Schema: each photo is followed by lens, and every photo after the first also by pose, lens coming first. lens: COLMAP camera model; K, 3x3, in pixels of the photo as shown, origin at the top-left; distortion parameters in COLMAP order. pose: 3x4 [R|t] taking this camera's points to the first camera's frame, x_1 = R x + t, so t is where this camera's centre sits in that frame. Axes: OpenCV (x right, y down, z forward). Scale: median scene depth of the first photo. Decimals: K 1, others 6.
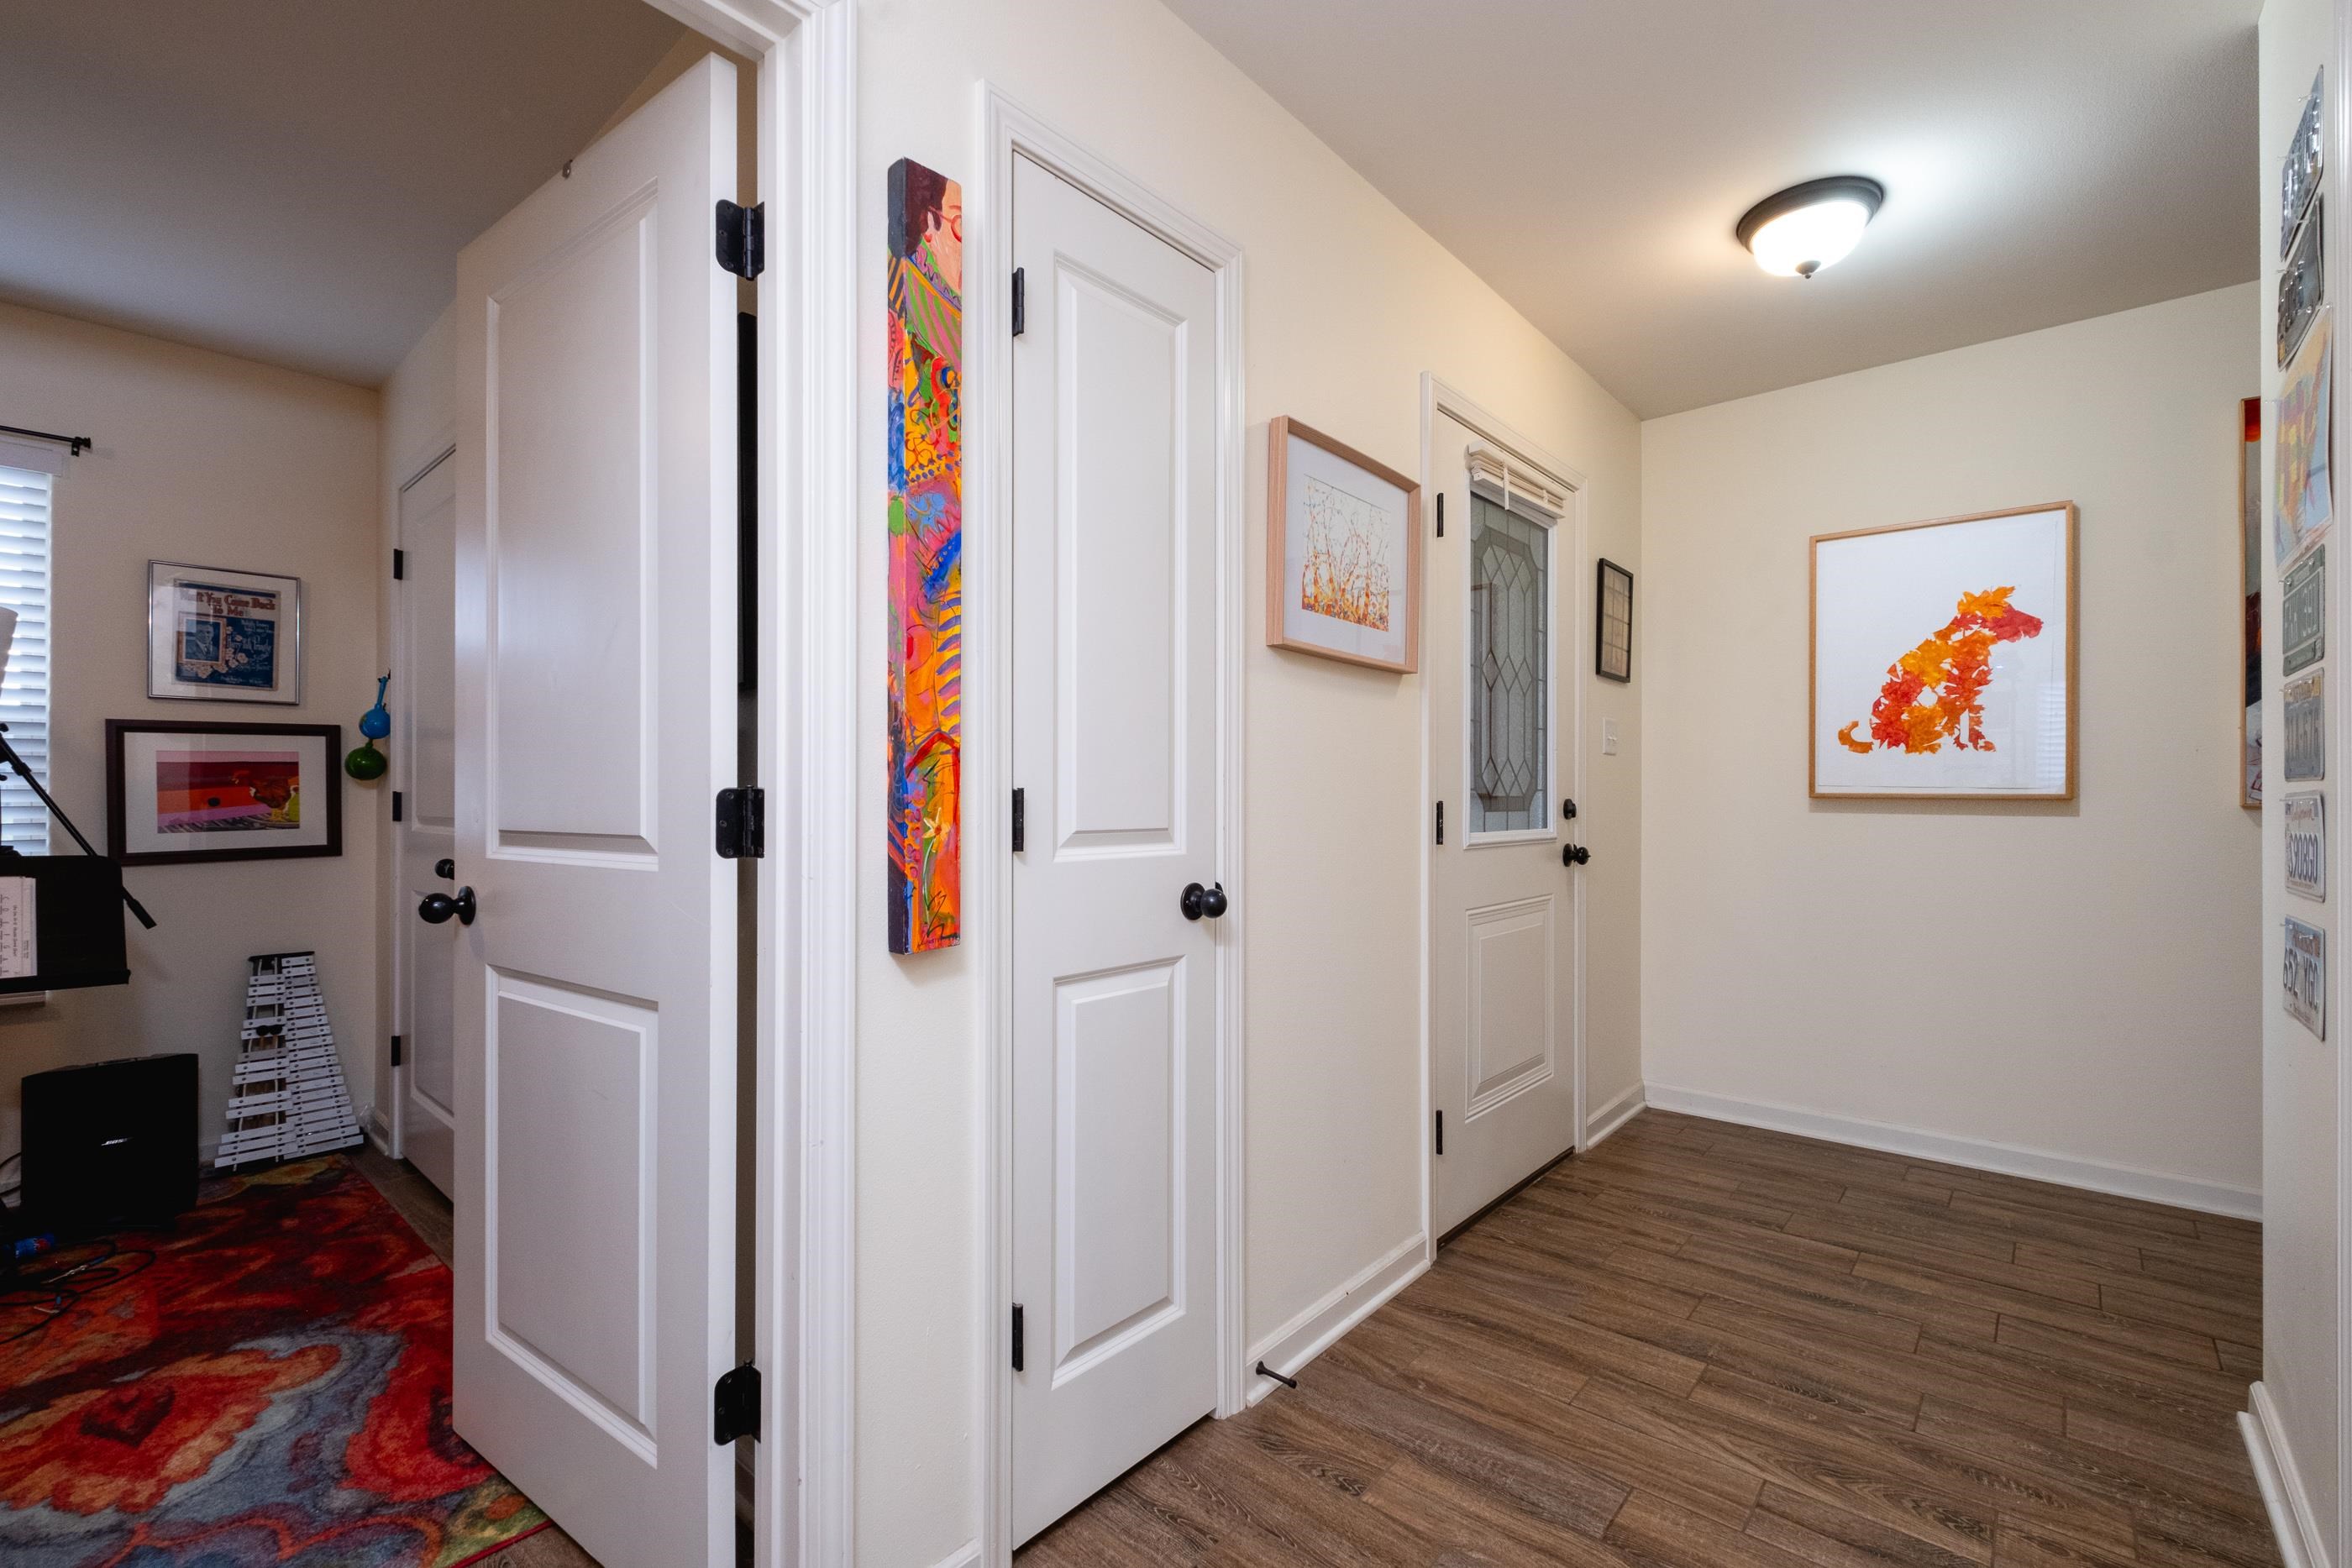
lens RADIAL K [[1031.4, 0, 1184.5], [0, 1031.4, 787.9], [0, 0, 1]] dist [-0.000839, -0.000881]
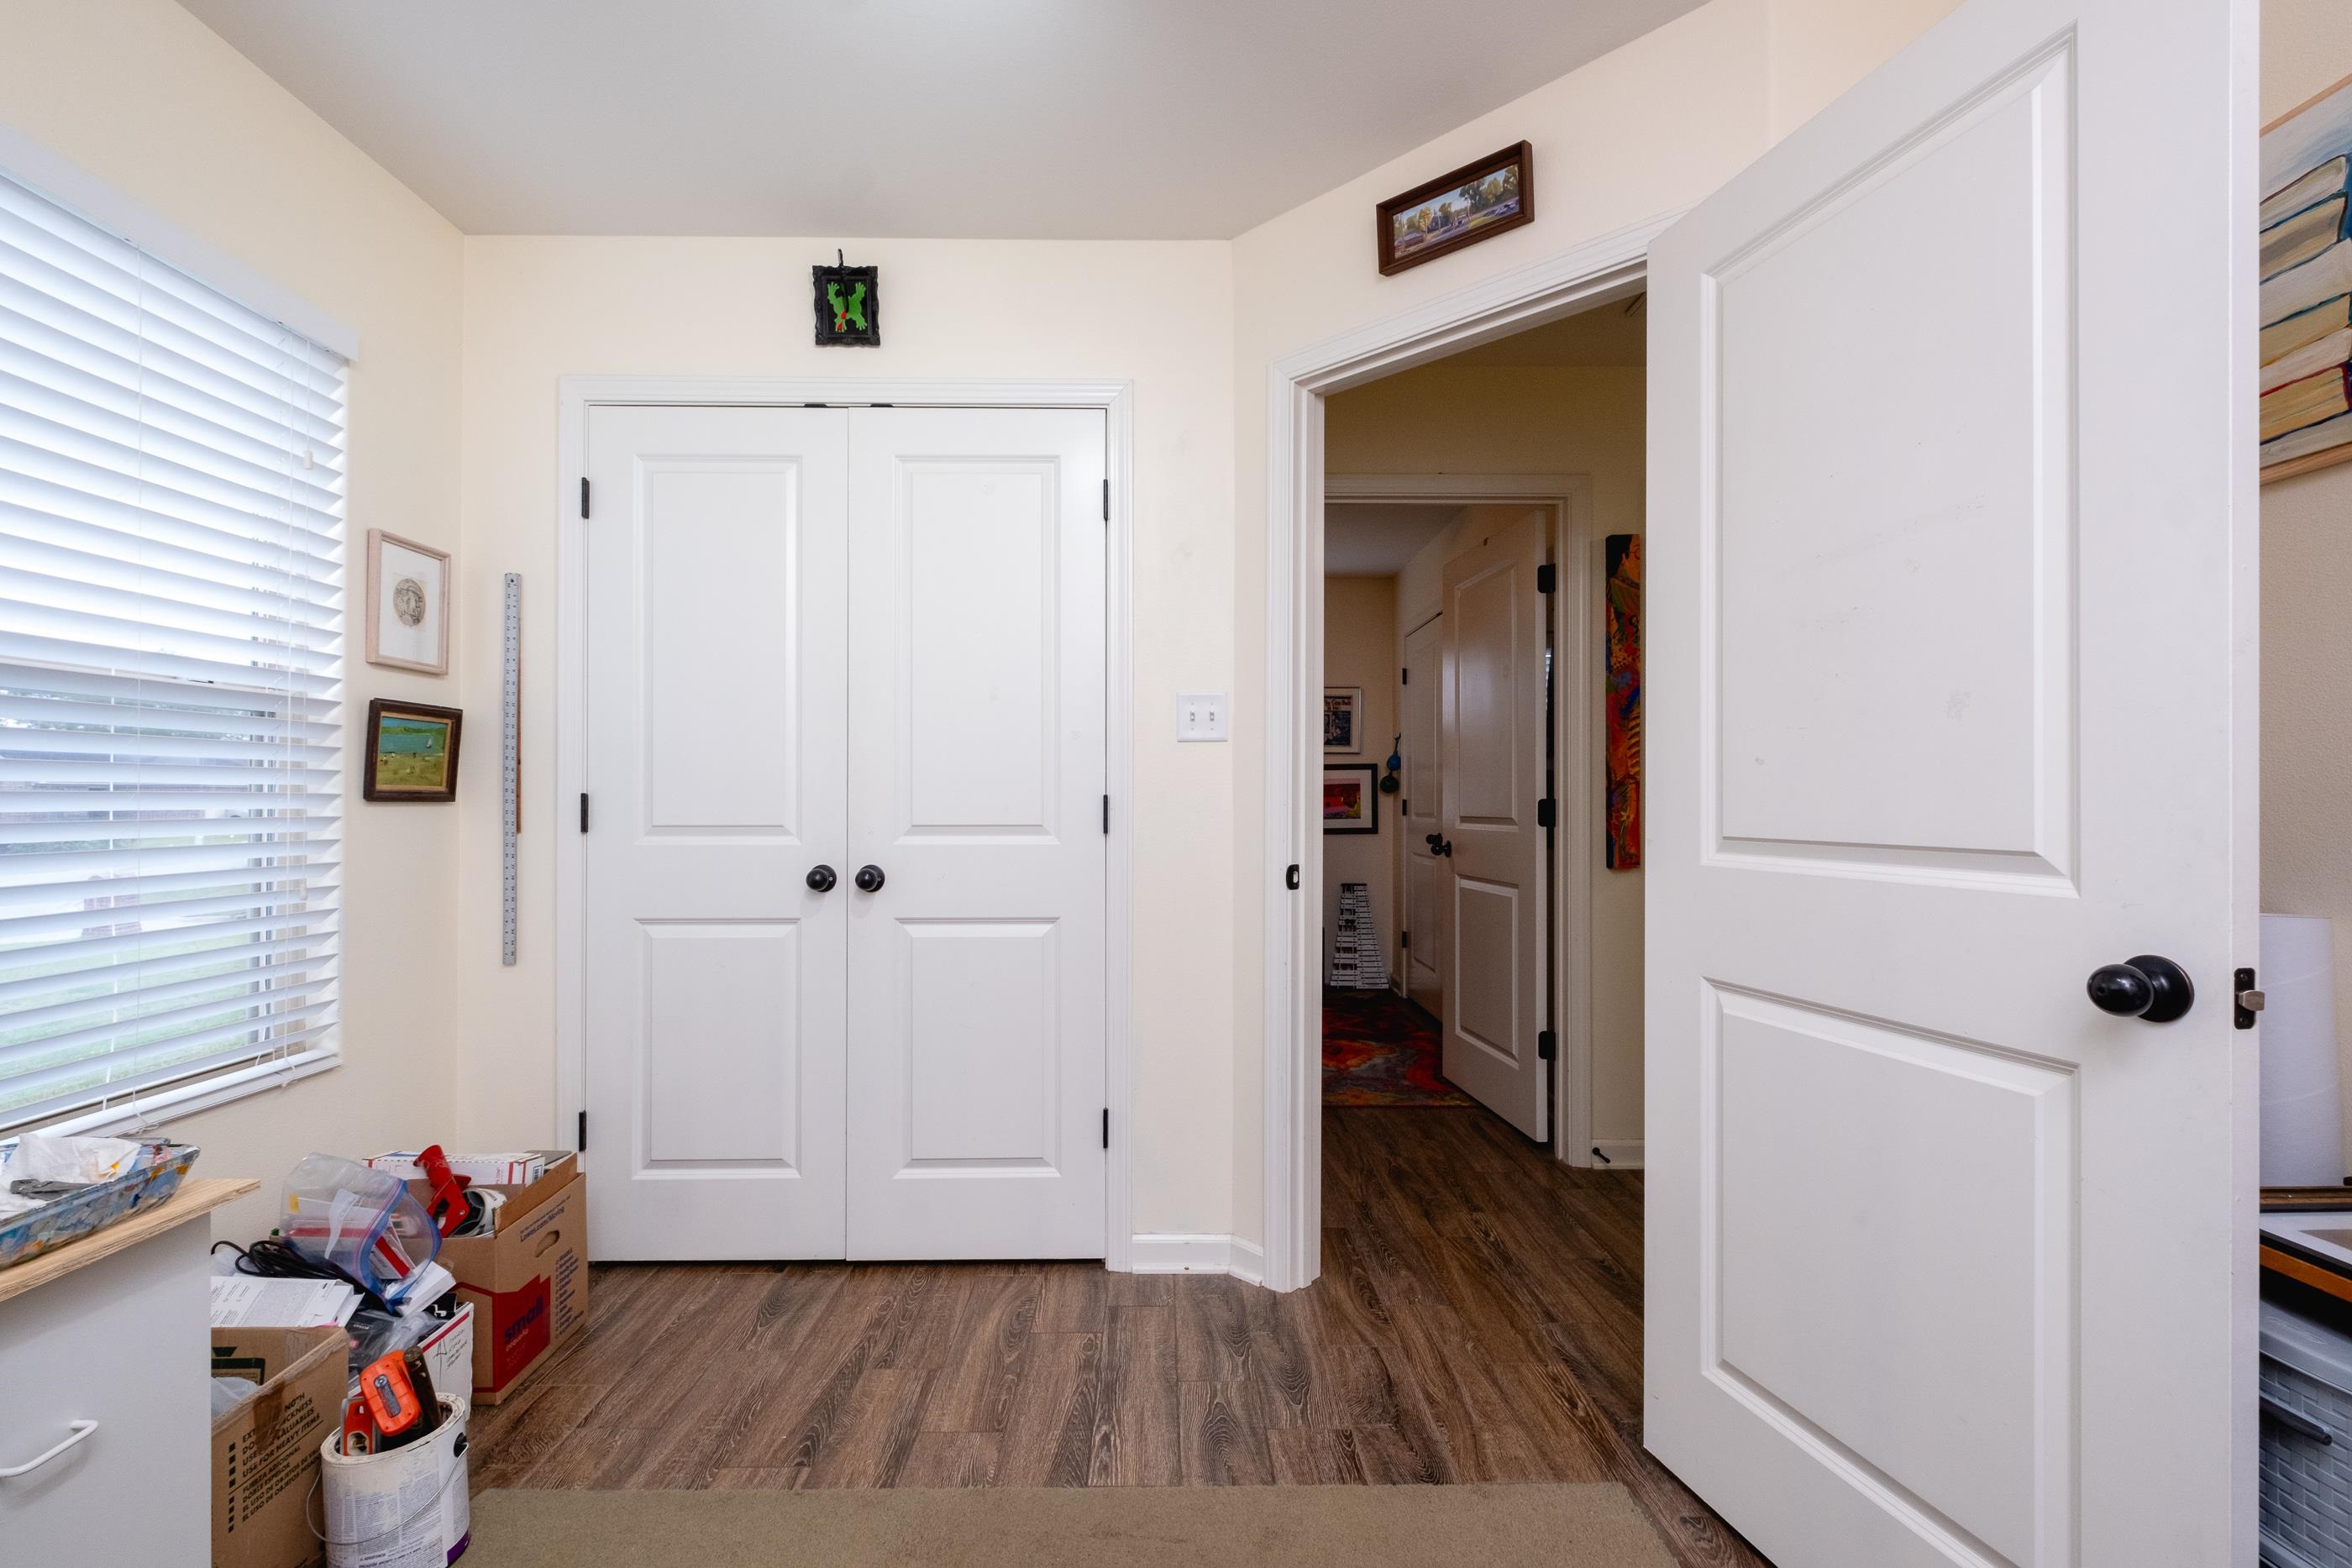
lens RADIAL K [[1031.4, 0, 1169.1], [0, 1031.4, 785.7], [0, 0, 1]] dist [-0.000839, -0.000881]
pose [[0.667351, -0.007787, -0.744702, 0.338936], [0.000458, 0.999949, -0.010045, -0.002741], [0.744743, 0.006363, 0.667321, -0.559732]]
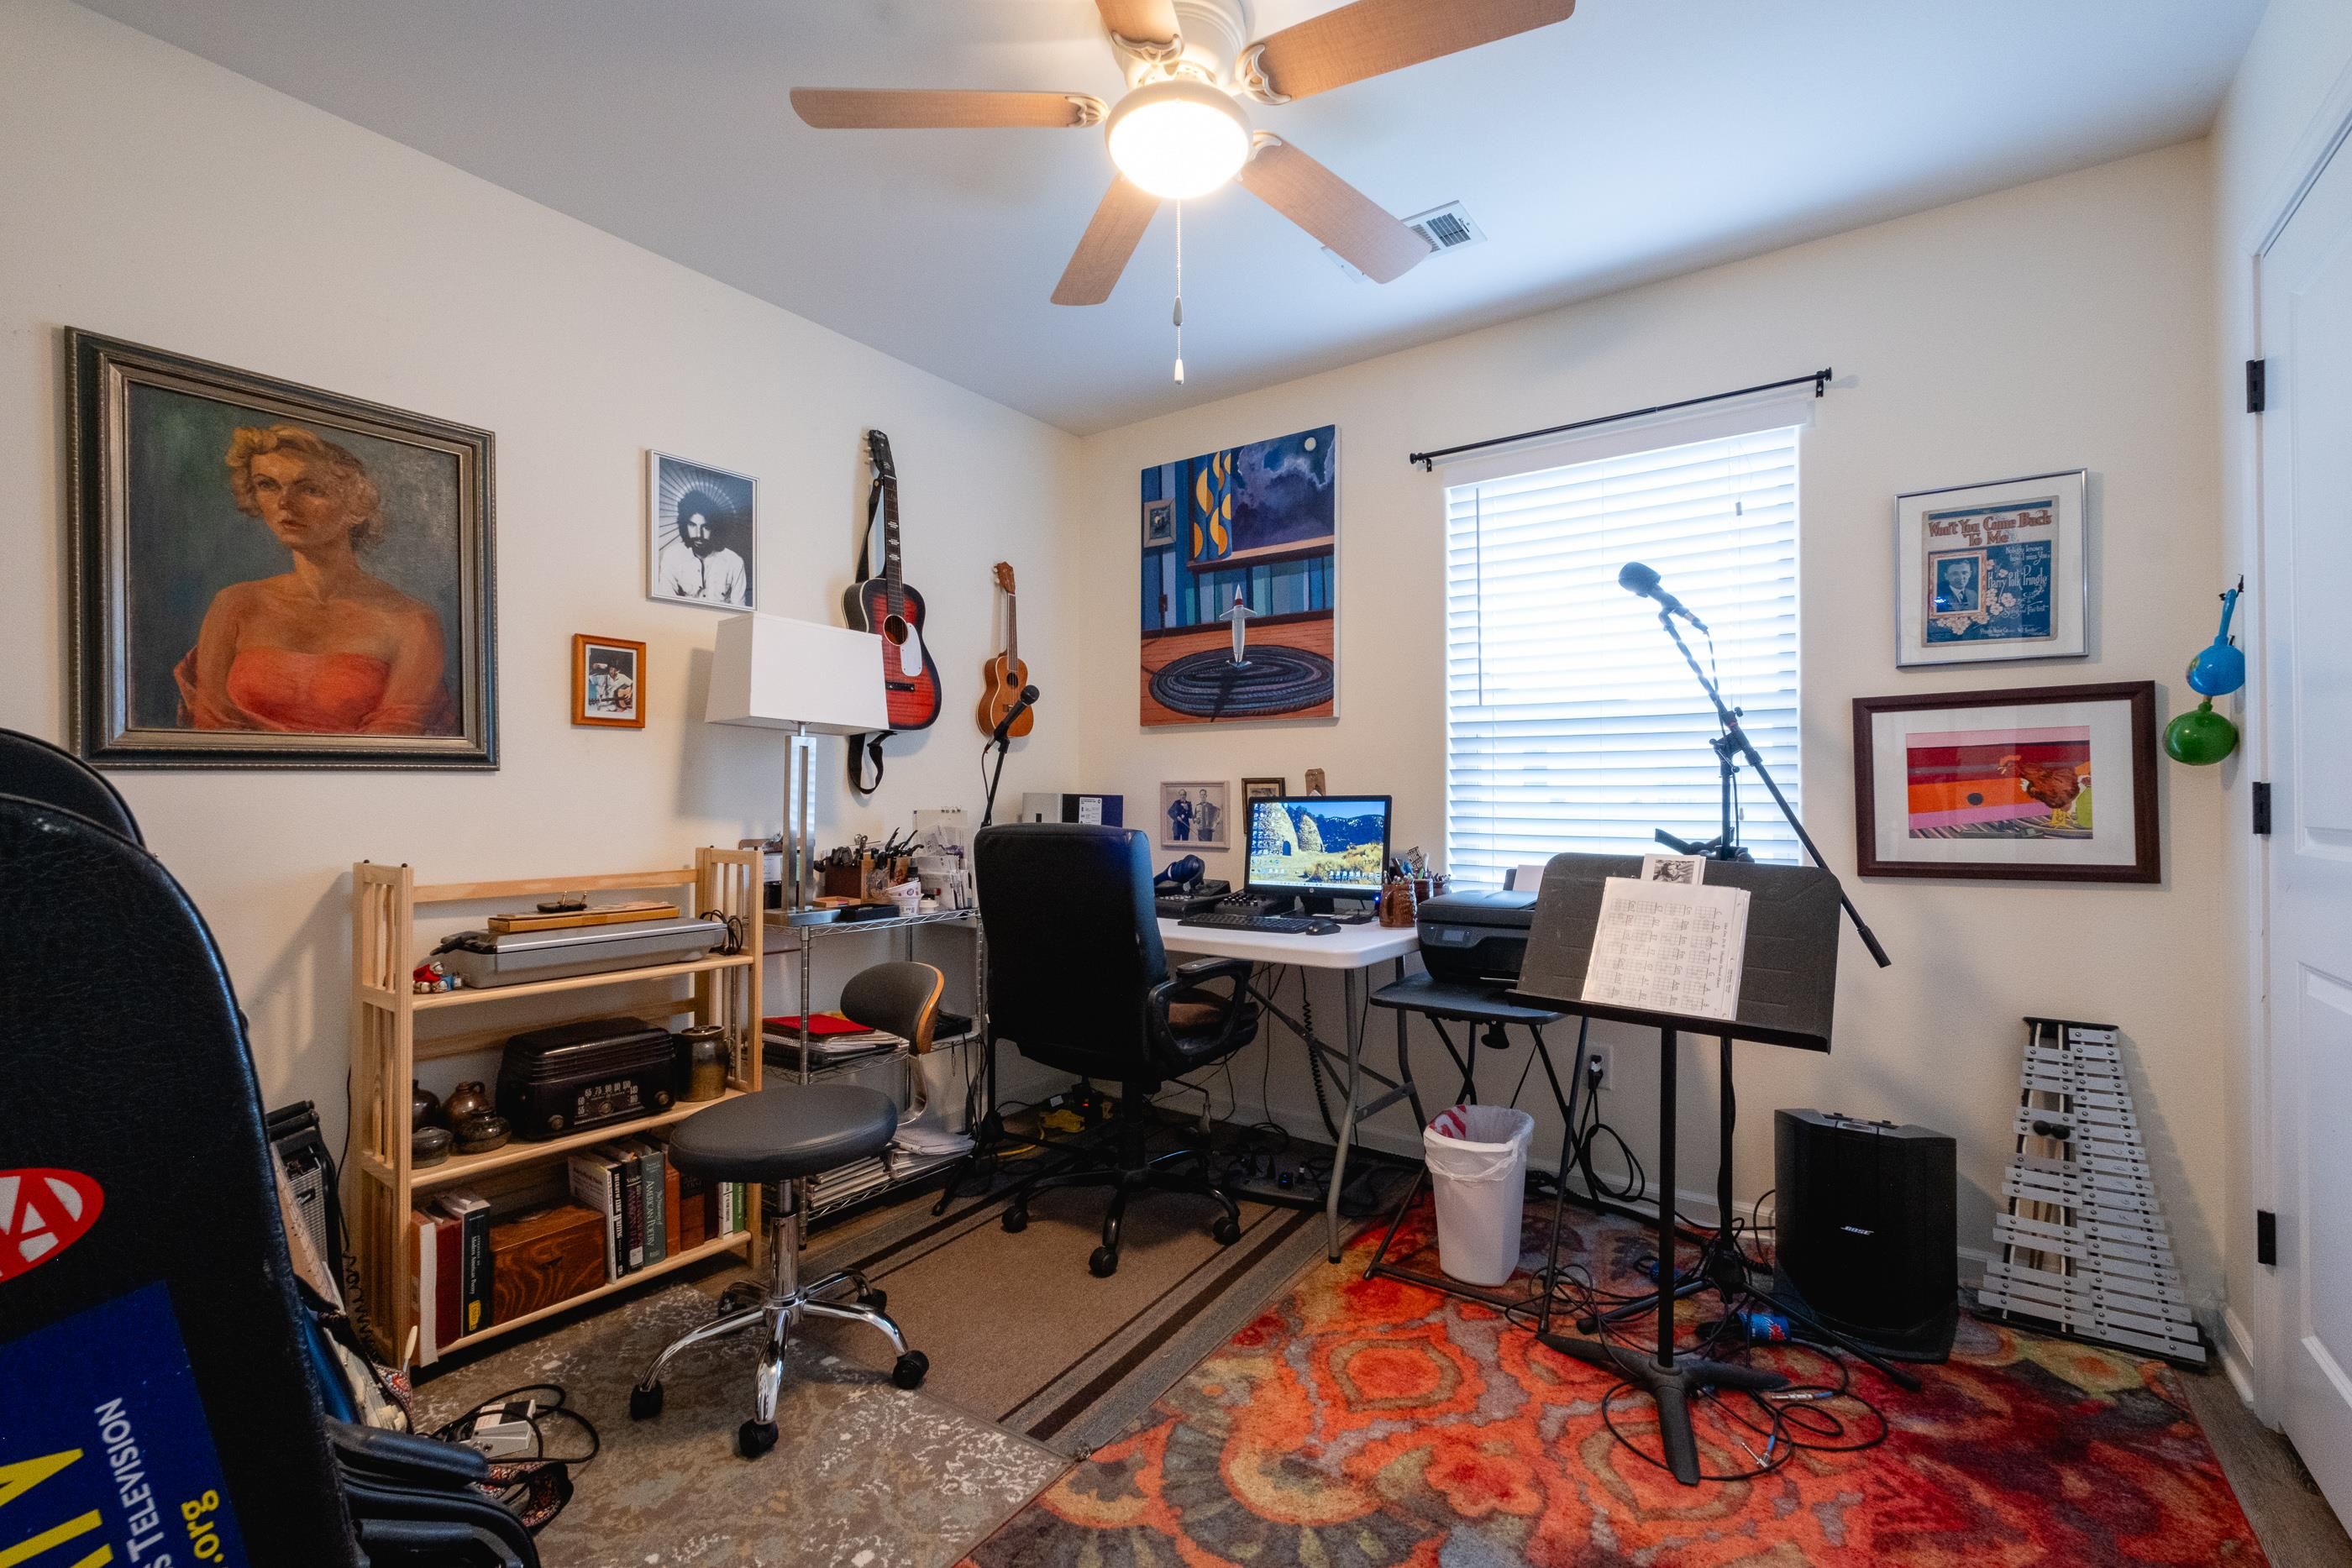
lens RADIAL K [[1031.4, 0, 1172.0], [0, 1031.4, 782.5], [0, 0, 1]] dist [-0.000839, -0.000881]
pose [[0.115256, -0.009058, -0.993295, -0.271876], [0.009901, 0.999919, -0.007970, 0.002070], [0.993287, -0.008916, 0.115336, 0.341013]]
